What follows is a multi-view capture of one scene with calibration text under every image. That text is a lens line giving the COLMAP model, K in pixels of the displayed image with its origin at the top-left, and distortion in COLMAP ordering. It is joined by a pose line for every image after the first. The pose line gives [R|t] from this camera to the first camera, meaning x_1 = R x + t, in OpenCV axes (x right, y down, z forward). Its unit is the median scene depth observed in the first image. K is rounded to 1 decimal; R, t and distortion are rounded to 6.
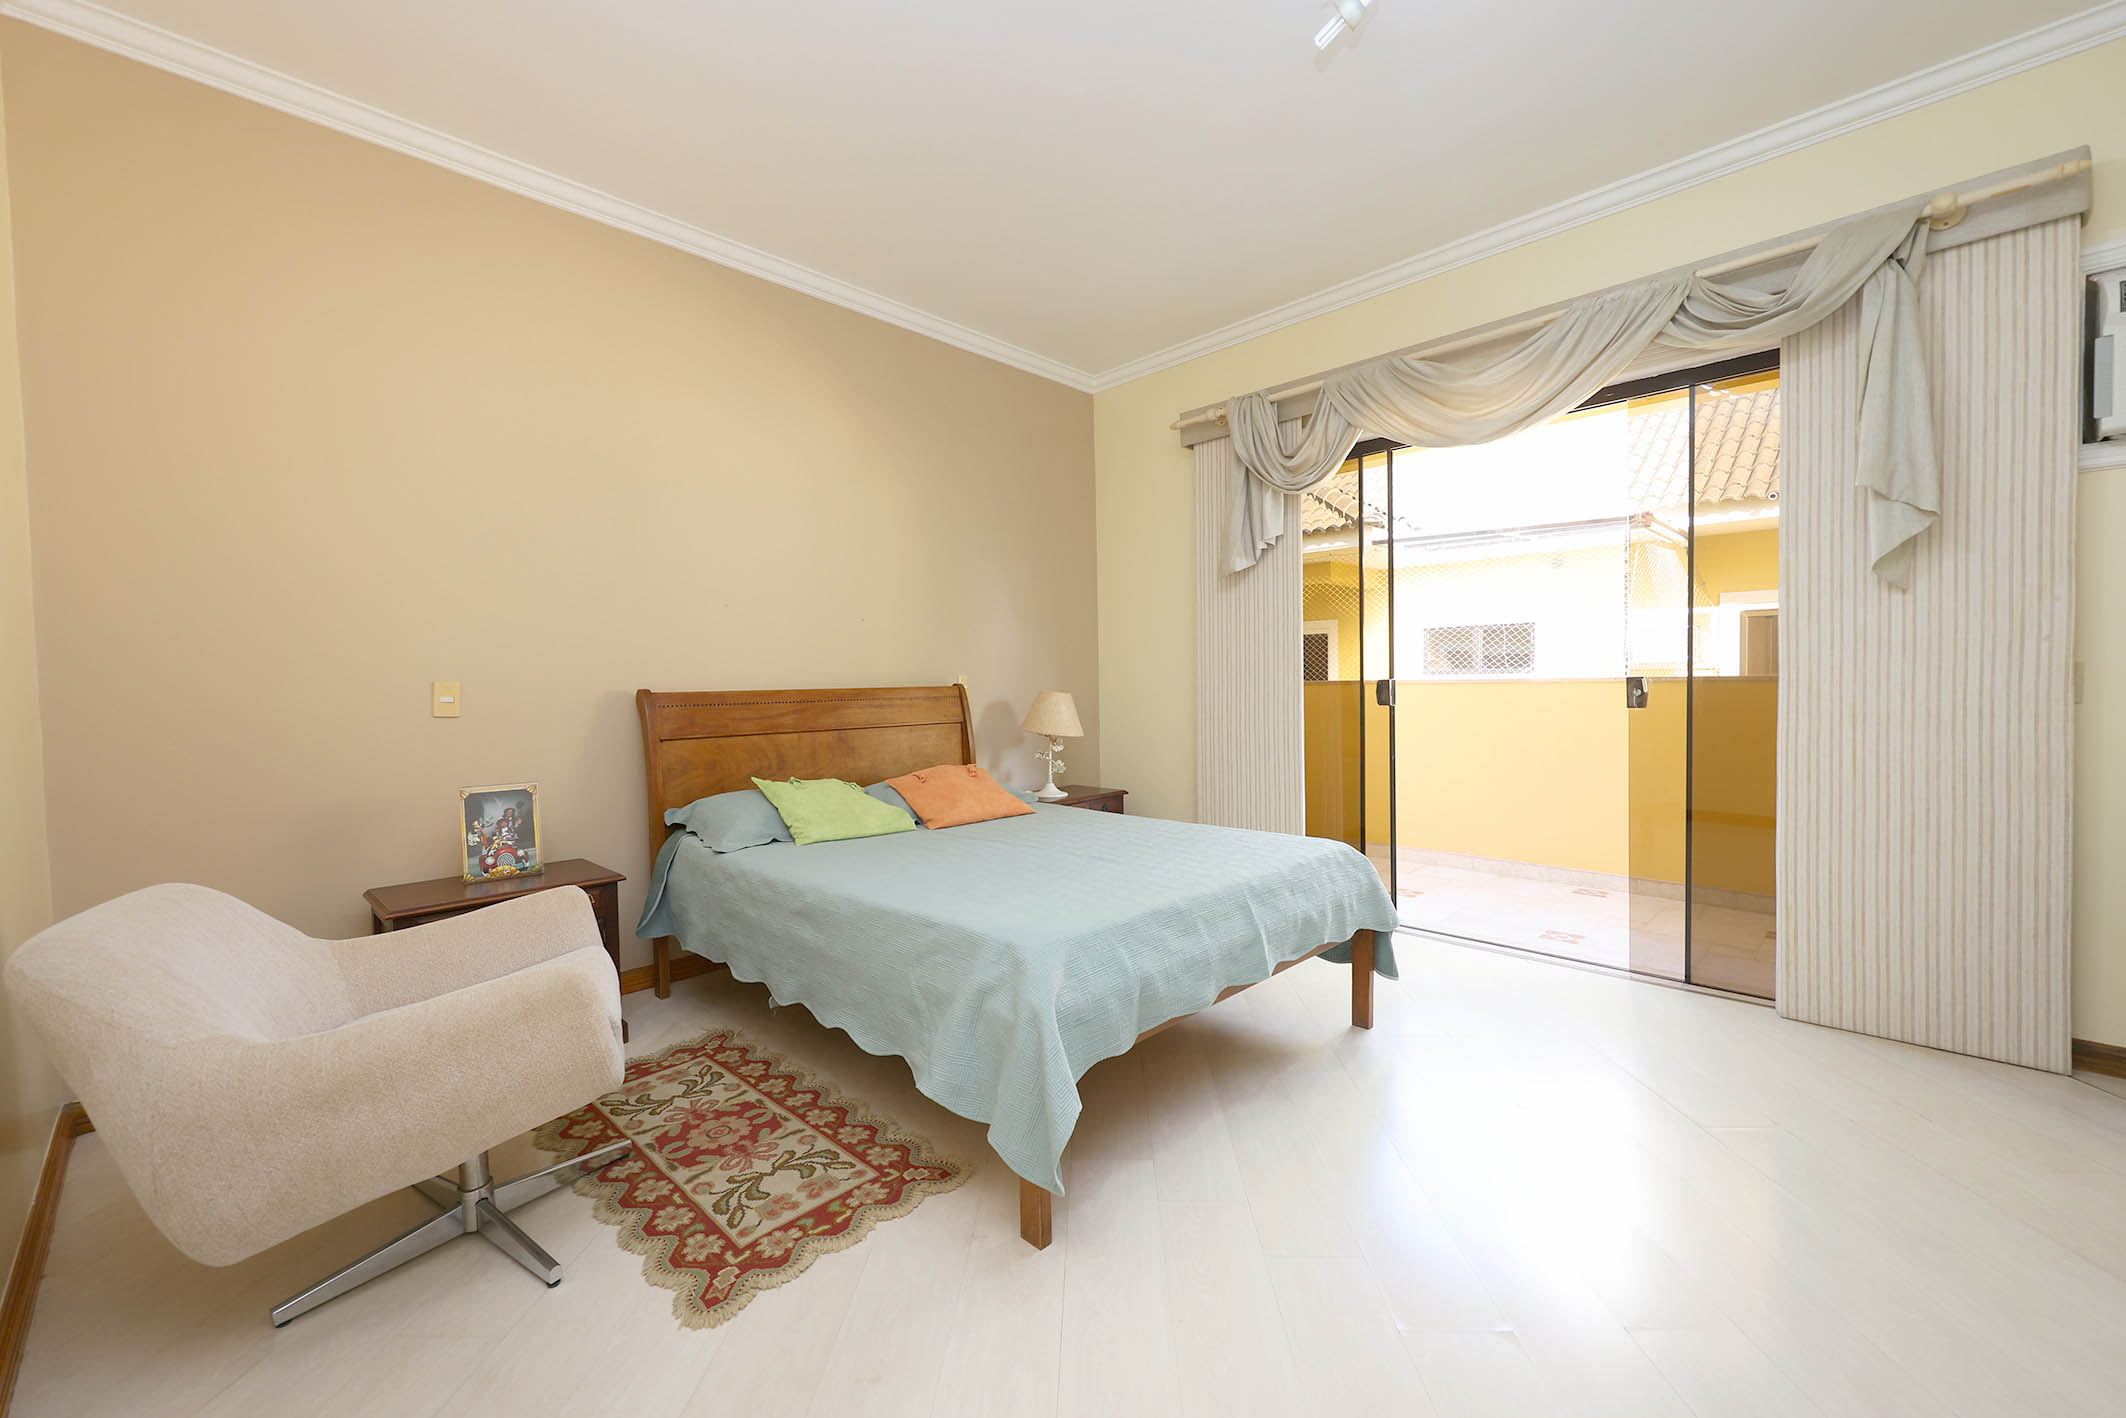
lens RADIAL K [[850.2, 0, 1059.0], [0, 850.2, 709.8], [0, 0, 1]] dist [-0.001010, 0.000036]
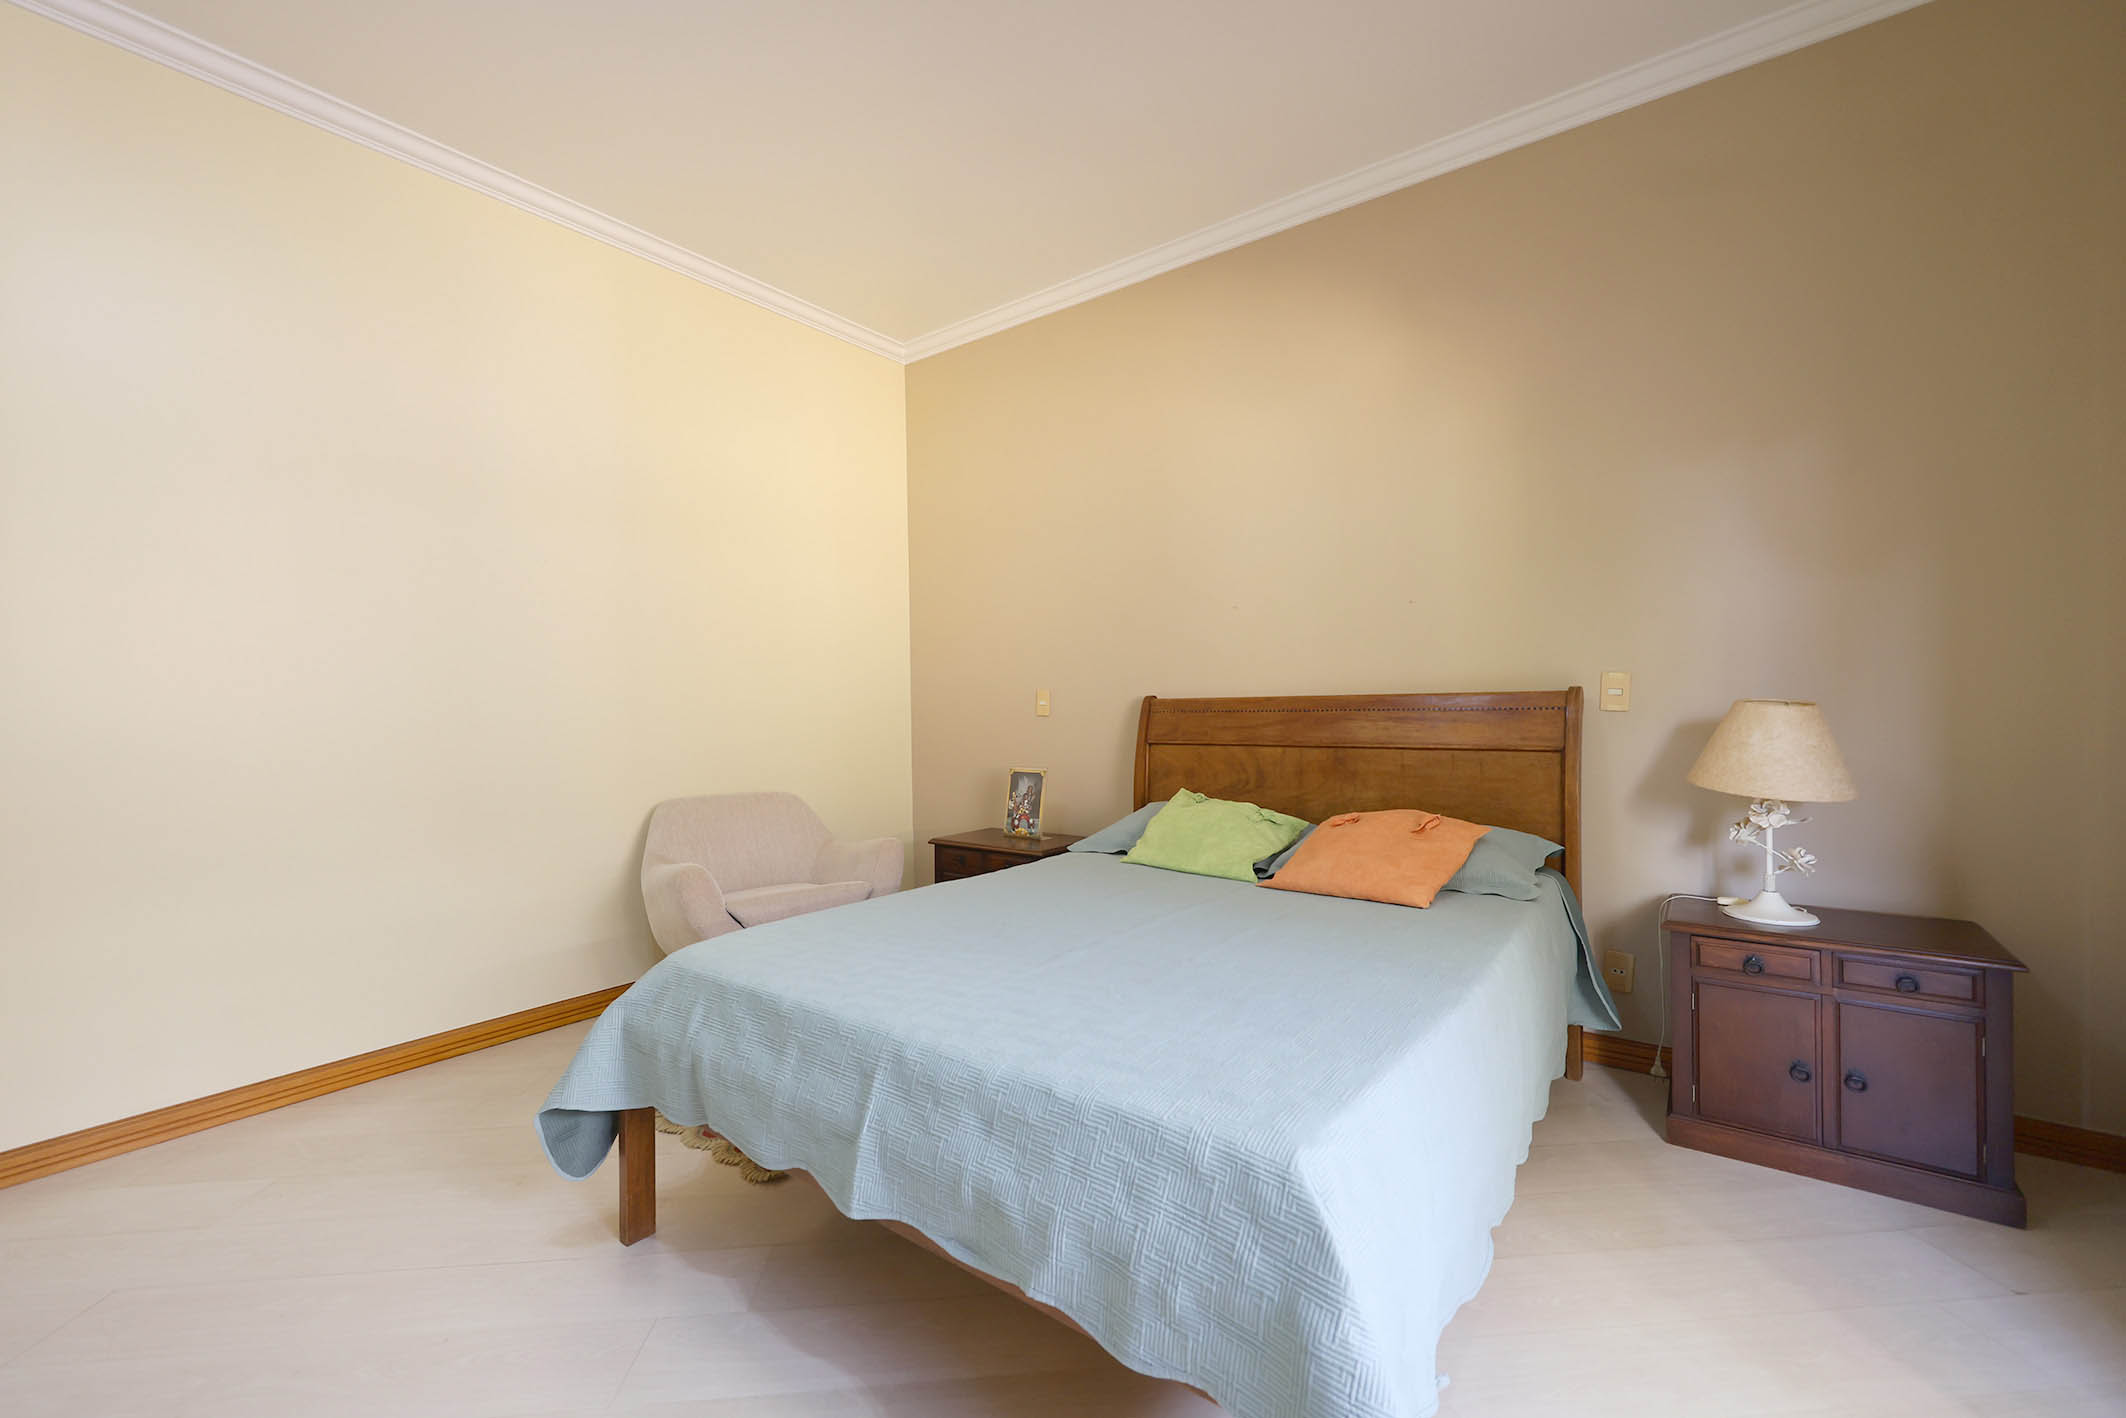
lens RADIAL K [[850.2, 0, 1059.0], [0, 850.2, 709.8], [0, 0, 1]] dist [-0.001010, 0.000036]
pose [[0.130833, 0.019530, -0.991212, 0.564068], [-0.021615, 0.999625, 0.016842, -0.021841], [0.991169, 0.019221, 0.131206, 0.733058]]
